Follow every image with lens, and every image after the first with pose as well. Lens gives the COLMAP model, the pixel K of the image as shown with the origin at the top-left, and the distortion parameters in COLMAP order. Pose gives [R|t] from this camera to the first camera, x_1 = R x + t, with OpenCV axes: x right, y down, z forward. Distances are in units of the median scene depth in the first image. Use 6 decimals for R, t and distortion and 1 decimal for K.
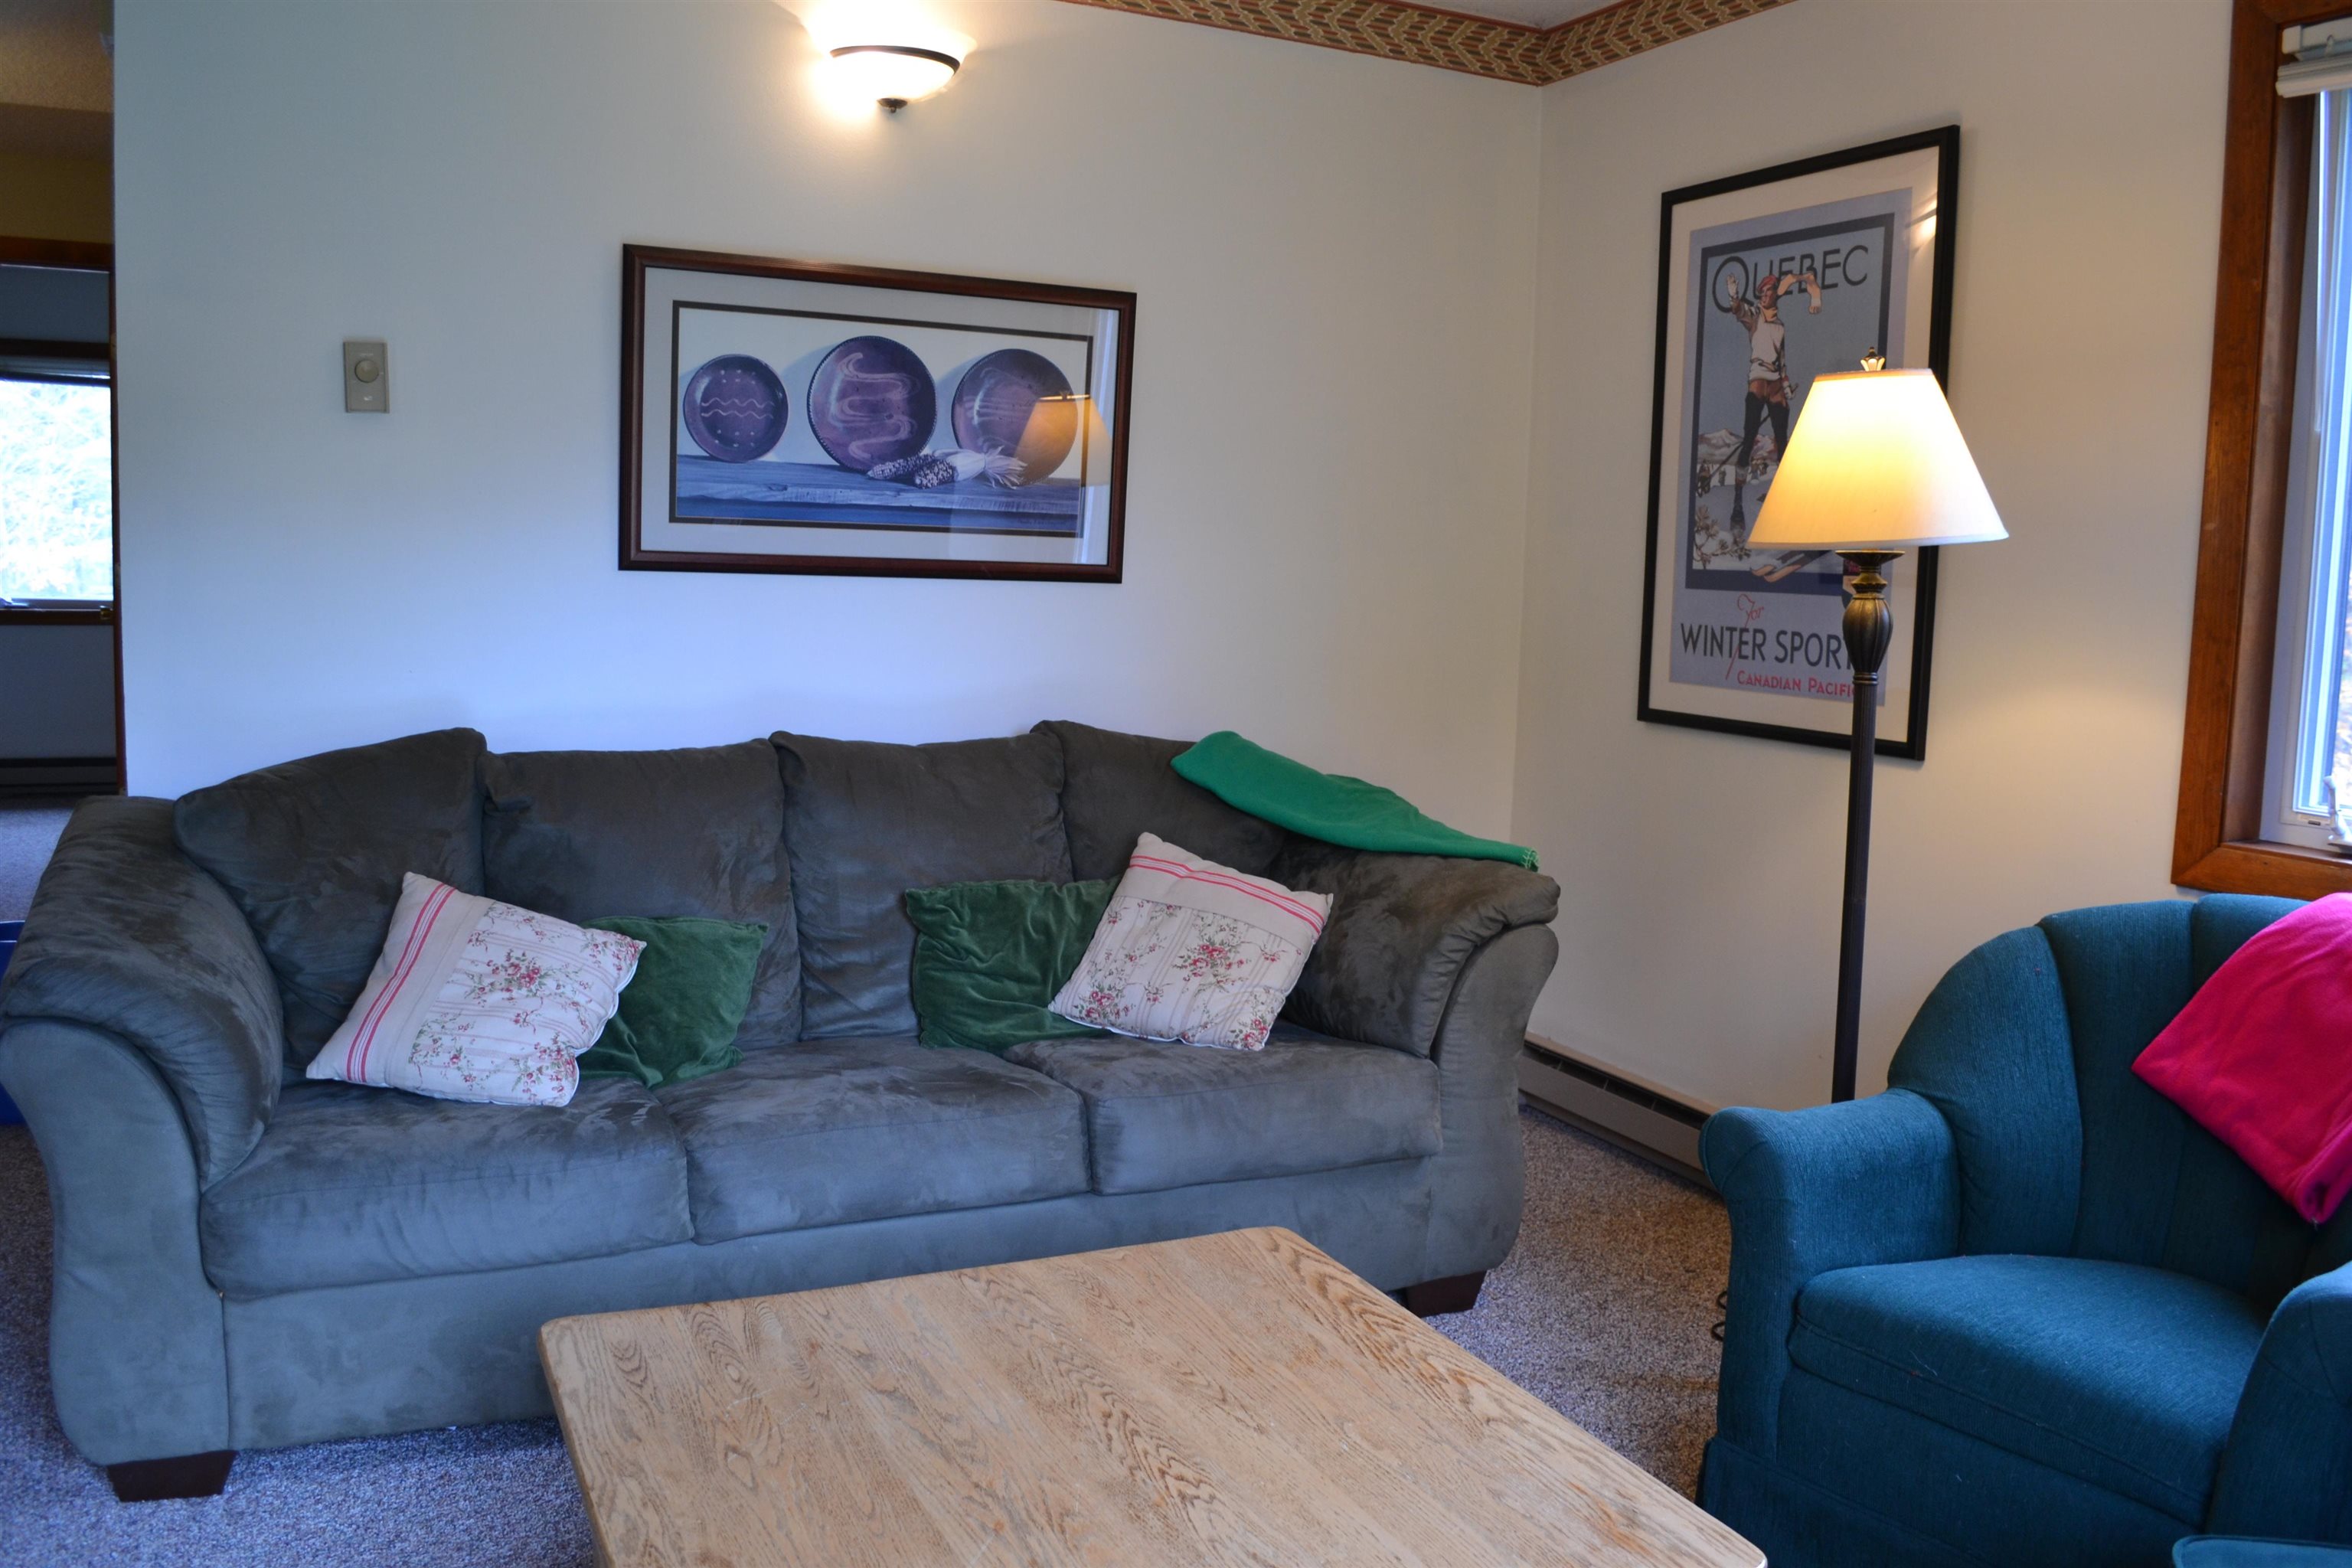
lens RADIAL K [[1871.5, 0, 1187.1], [0, 1871.5, 790.3], [0, 0, 1]] dist [-0.088278, 0.015683]
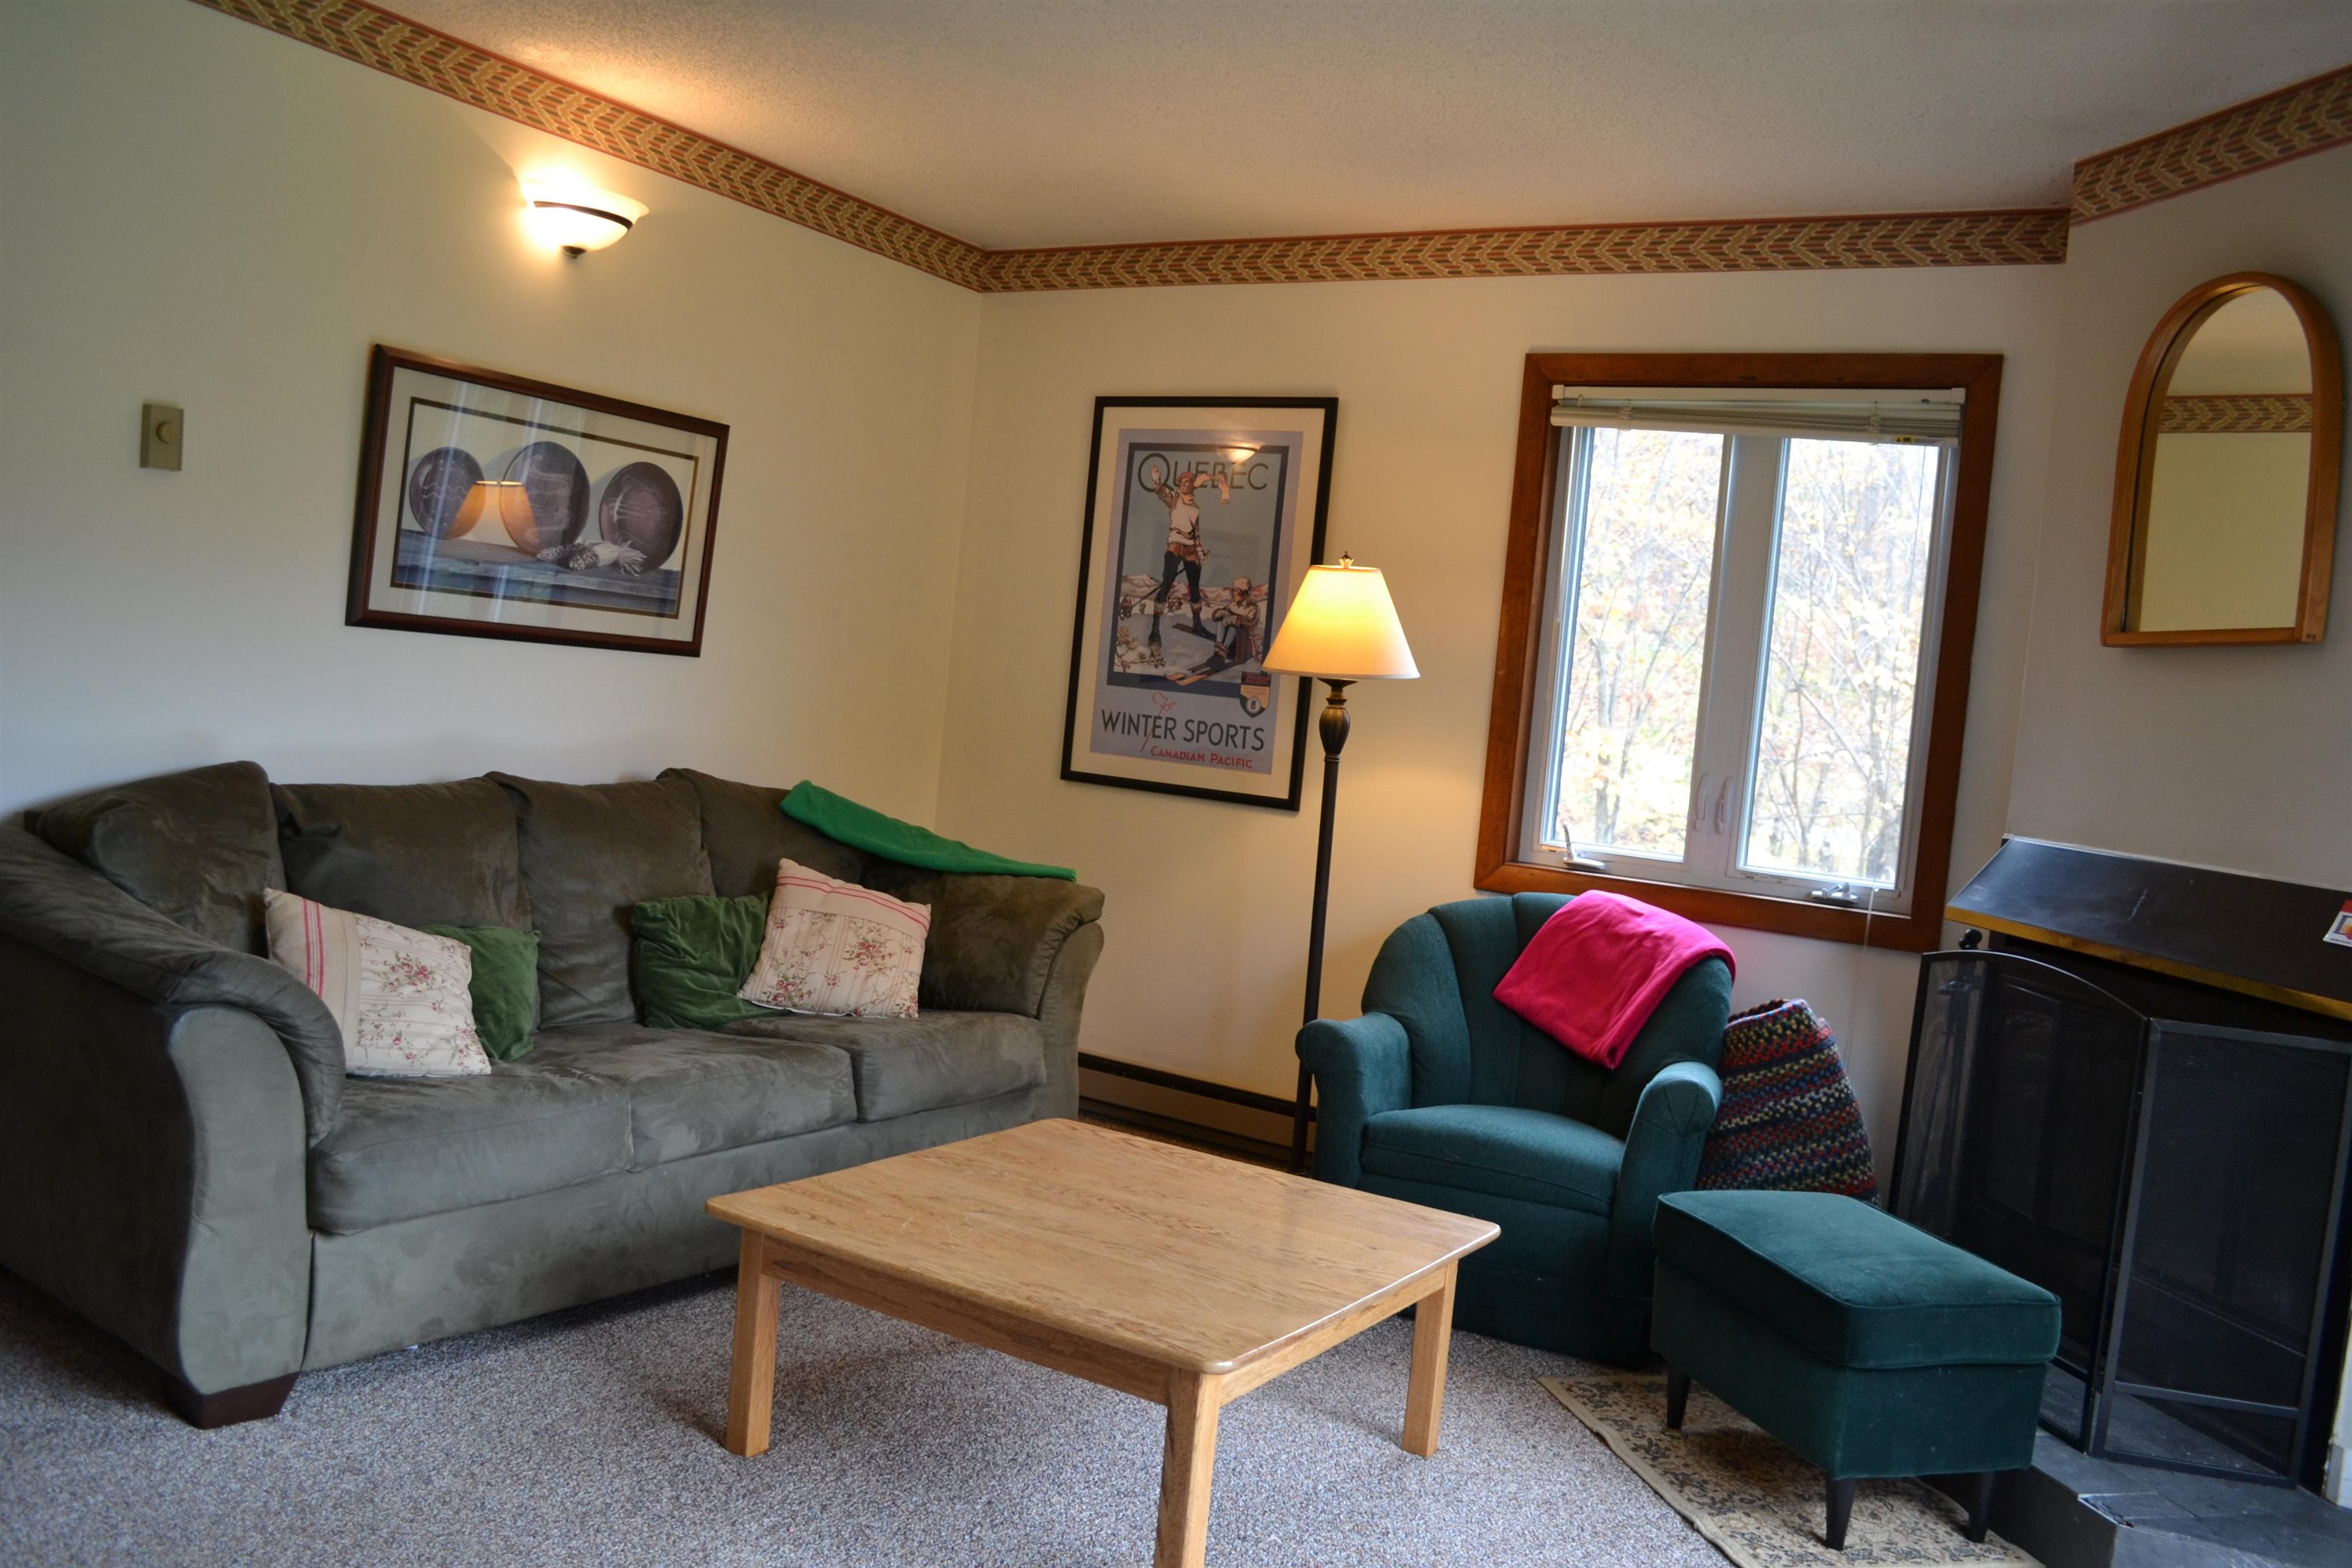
lens RADIAL K [[1871.5, 0, 1187.1], [0, 1871.5, 790.3], [0, 0, 1]] dist [-0.088278, 0.015683]
pose [[0.840909, 0.022161, 0.540723, -0.503822], [-0.007730, 0.999551, -0.028944, 0.011207], [-0.541122, 0.020160, 0.840703, -0.233710]]
